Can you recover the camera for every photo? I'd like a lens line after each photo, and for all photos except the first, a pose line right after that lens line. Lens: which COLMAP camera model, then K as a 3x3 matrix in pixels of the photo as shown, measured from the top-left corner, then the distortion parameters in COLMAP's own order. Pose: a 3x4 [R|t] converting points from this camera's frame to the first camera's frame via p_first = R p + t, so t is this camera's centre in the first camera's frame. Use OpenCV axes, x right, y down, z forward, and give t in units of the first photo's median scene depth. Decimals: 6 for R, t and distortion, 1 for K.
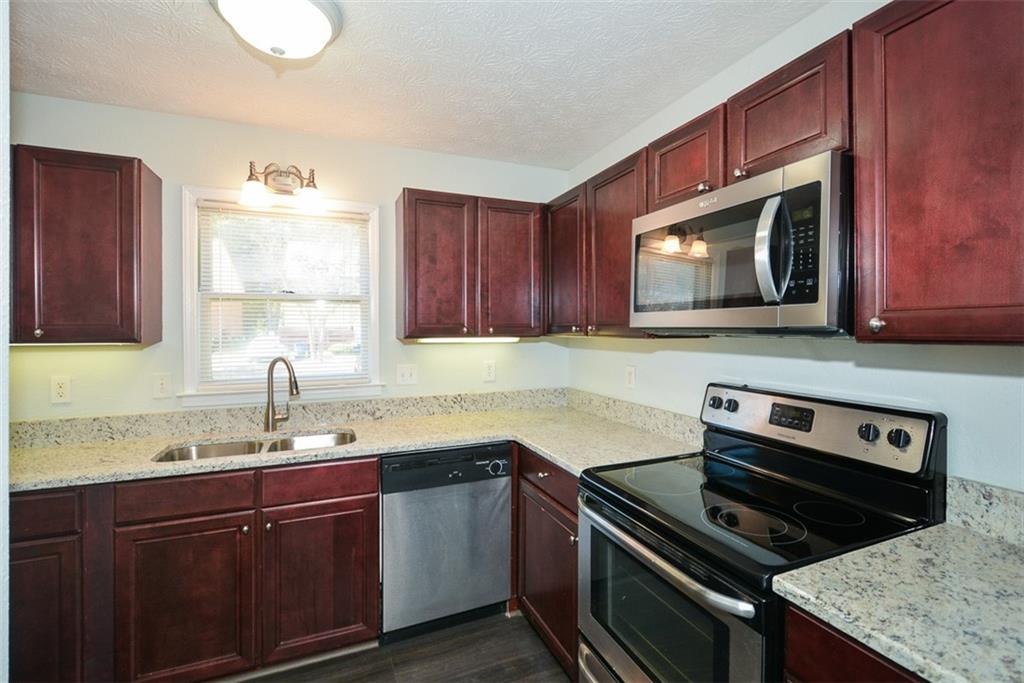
lens RADIAL K [[458.9, 0, 510.4], [0, 458.9, 325.9], [0, 0, 1]] dist [-0.000205, -0.000248]
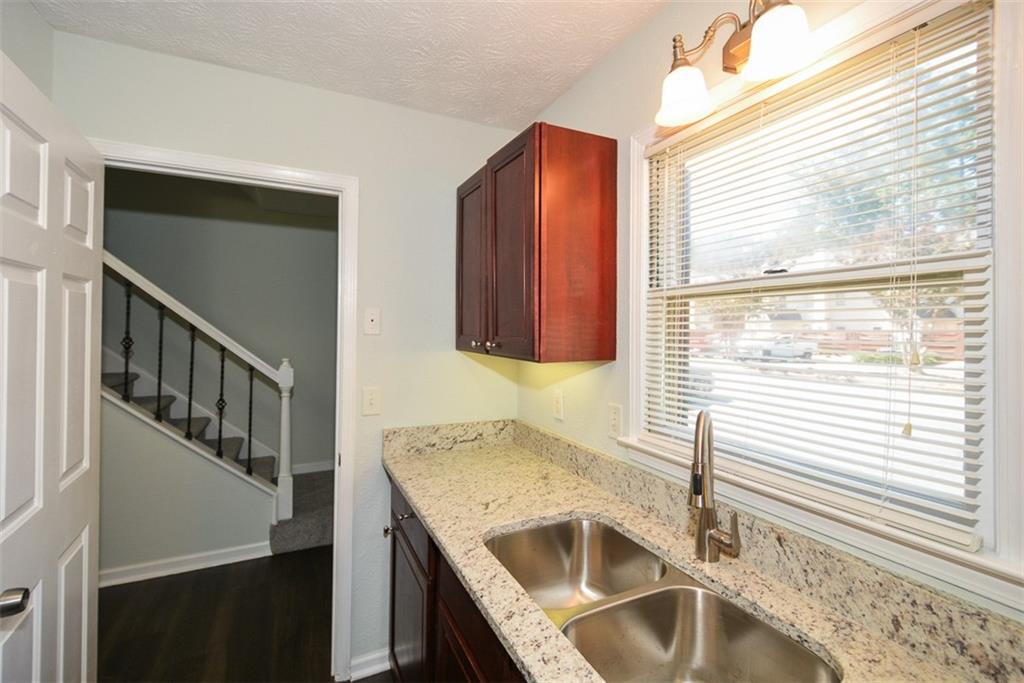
lens RADIAL K [[458.9, 0, 510.4], [0, 458.9, 325.9], [0, 0, 1]] dist [-0.000205, -0.000248]
pose [[0.058987, -0.019084, -0.998076, -0.047734], [0.003915, 0.999814, -0.018886, -0.009072], [0.998251, -0.002793, 0.059050, 0.773535]]
